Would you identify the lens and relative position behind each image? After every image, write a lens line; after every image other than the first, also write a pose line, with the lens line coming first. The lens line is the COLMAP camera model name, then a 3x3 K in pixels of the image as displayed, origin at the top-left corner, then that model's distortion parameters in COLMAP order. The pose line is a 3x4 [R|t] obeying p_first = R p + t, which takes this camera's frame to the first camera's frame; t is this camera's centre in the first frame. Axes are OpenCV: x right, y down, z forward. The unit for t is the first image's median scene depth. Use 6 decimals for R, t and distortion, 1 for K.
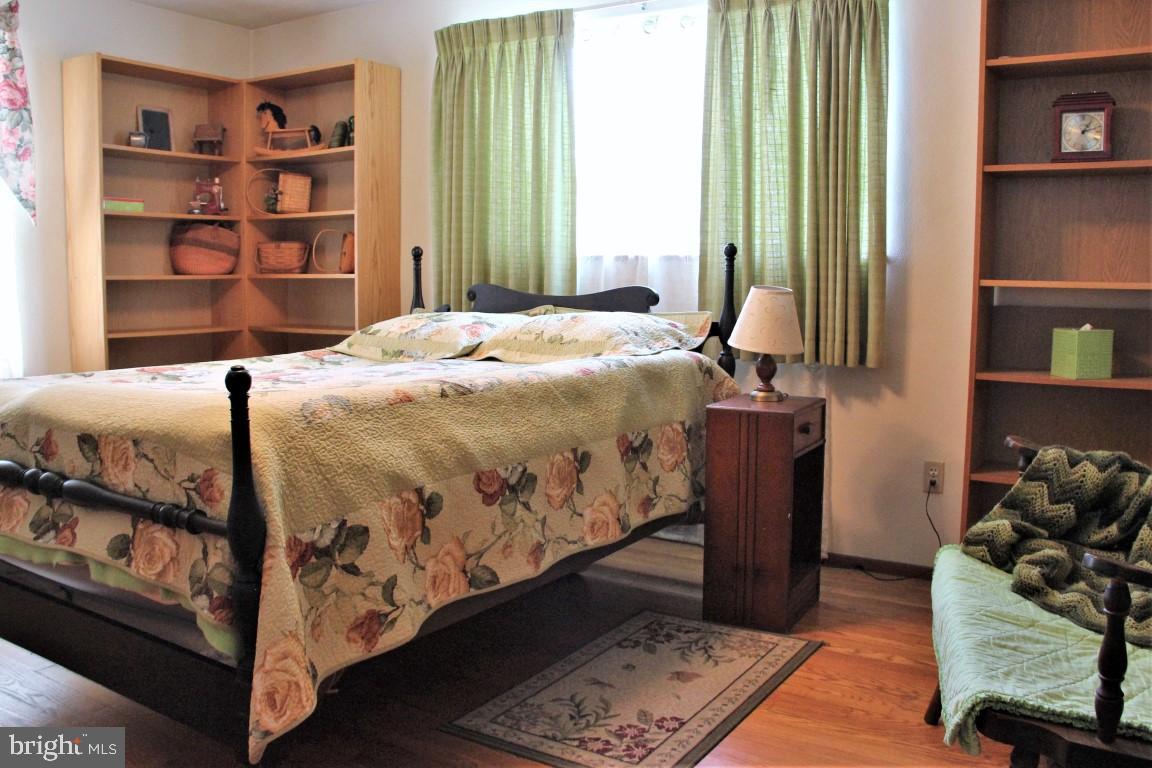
lens RADIAL K [[980.7, 0, 582.8], [0, 980.7, 381.3], [0, 0, 1]] dist [-0.189685, 0.144784]
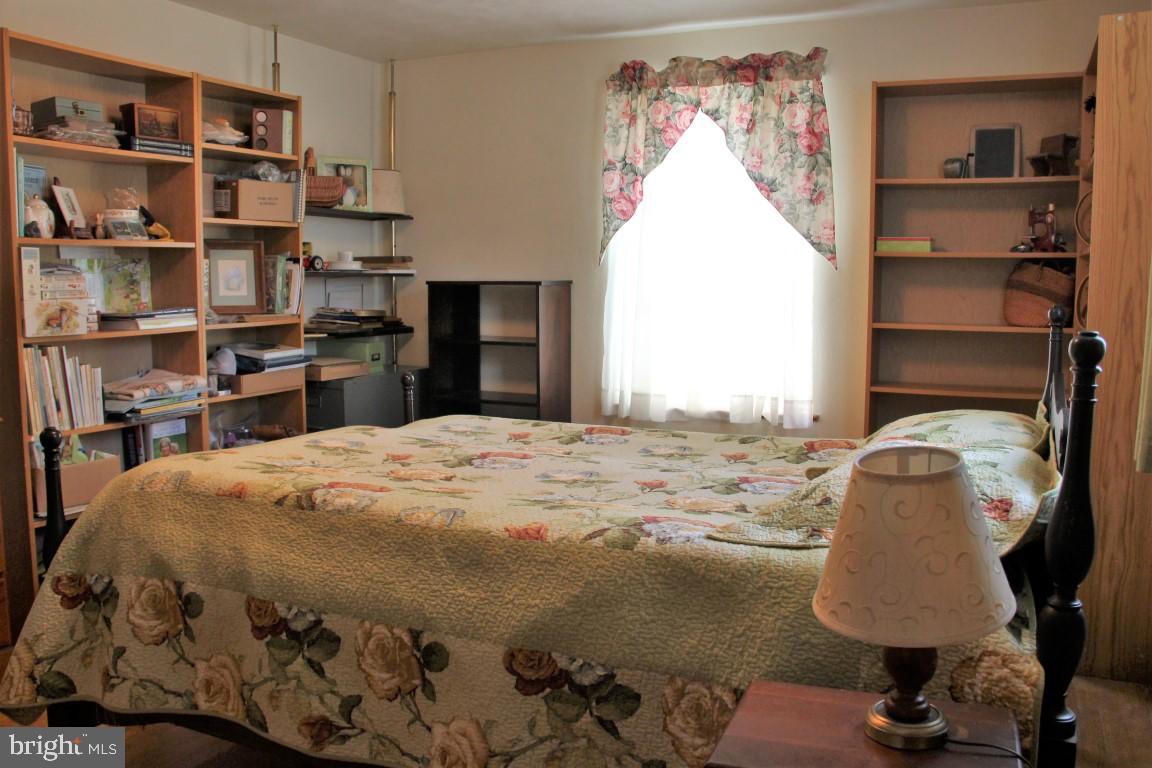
lens RADIAL K [[1013.8, 0, 576.9], [0, 1013.8, 353.6], [0, 0, 1]] dist [-0.237149, 0.176571]
pose [[0.147472, 0.063245, -0.987042, 0.607071], [-0.109069, 0.992907, 0.047325, -0.150621], [0.983034, 0.100676, 0.153324, 0.881654]]
